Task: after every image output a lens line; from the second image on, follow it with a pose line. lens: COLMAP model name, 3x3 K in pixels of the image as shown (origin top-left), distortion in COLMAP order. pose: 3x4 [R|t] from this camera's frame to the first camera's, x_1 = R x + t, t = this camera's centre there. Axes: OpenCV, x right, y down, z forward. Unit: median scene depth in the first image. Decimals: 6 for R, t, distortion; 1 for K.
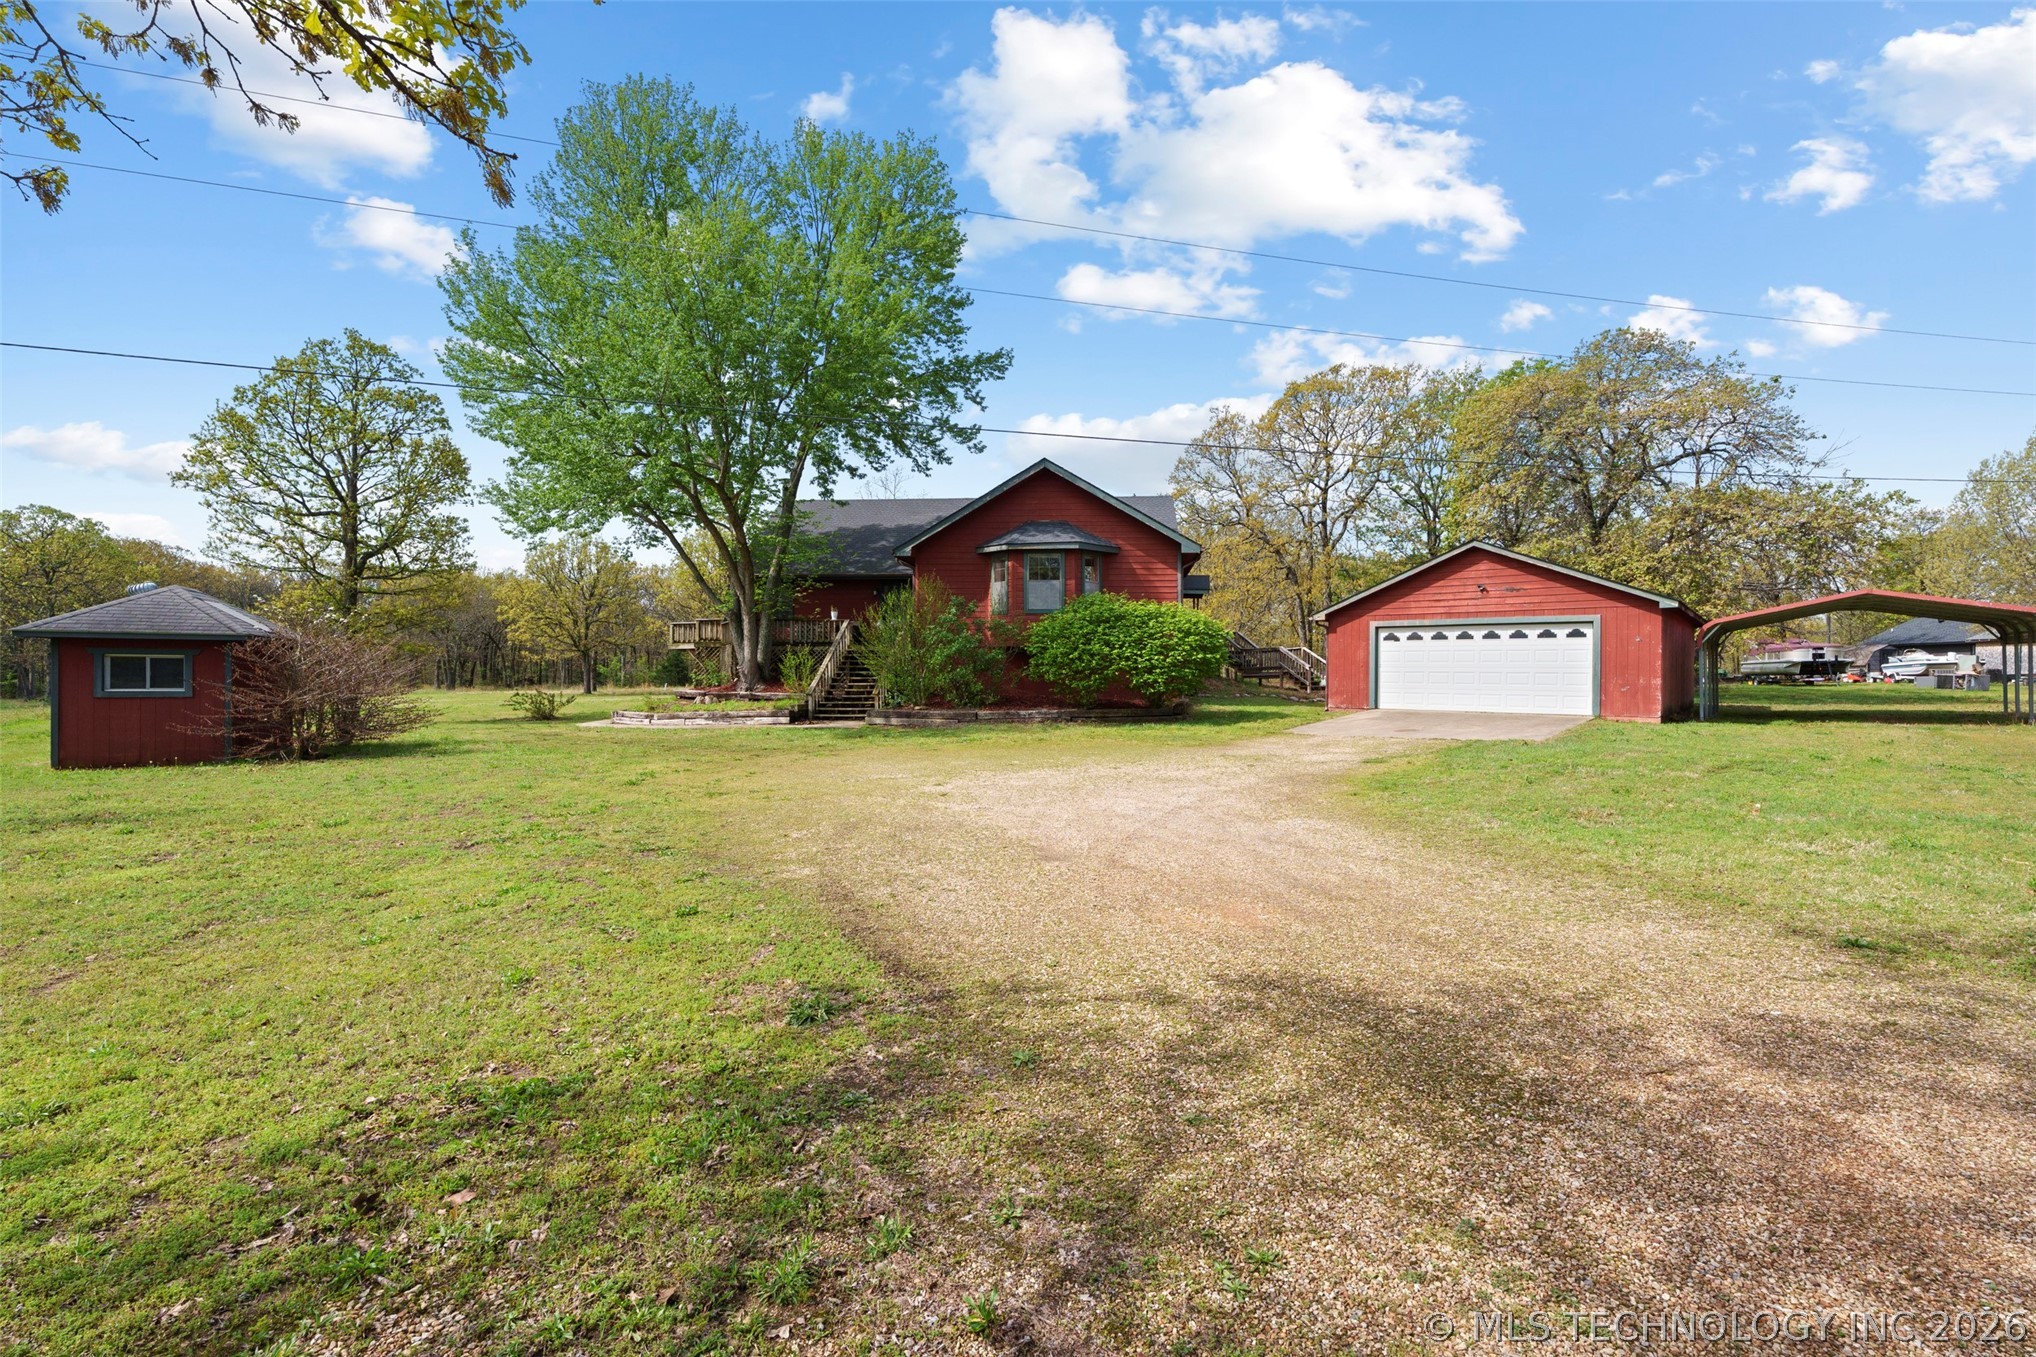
lens RADIAL K [[910.5, 0, 1018.0], [0, 910.5, 678.5], [0, 0, 1]] dist [0.001066, -0.000056]
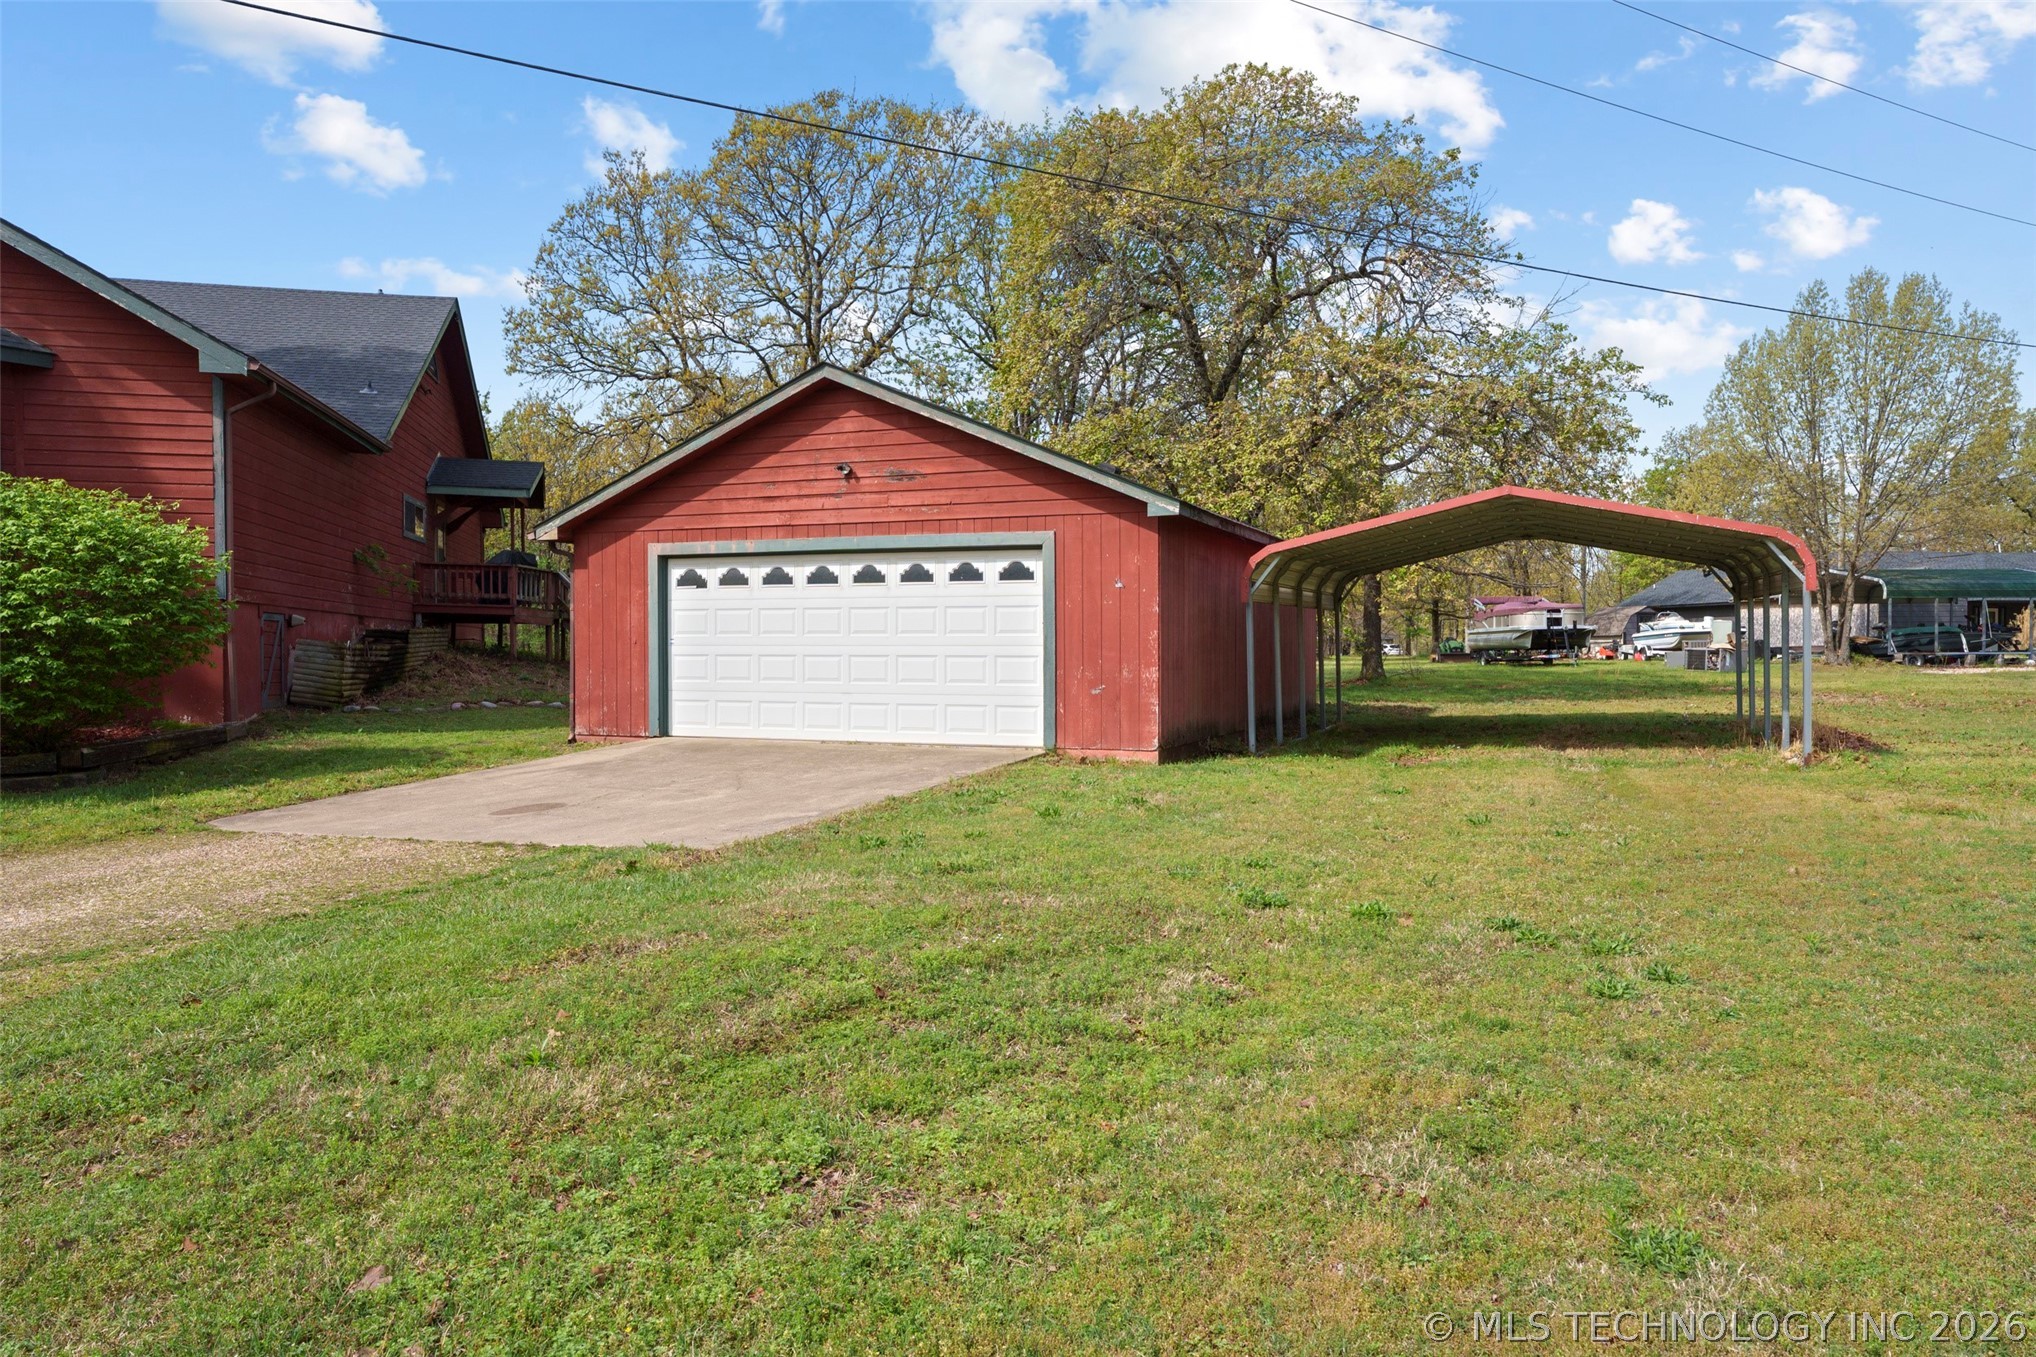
lens RADIAL K [[1410.7, 0, 1018.1], [0, 1410.7, 669.7], [0, 0, 1]] dist [-0.003499, 0.001340]
pose [[0.947226, -0.010717, 0.320388, 0.288646], [0.007928, 0.999918, 0.010009, -0.004782], [-0.320469, -0.006940, 0.947234, 0.238415]]
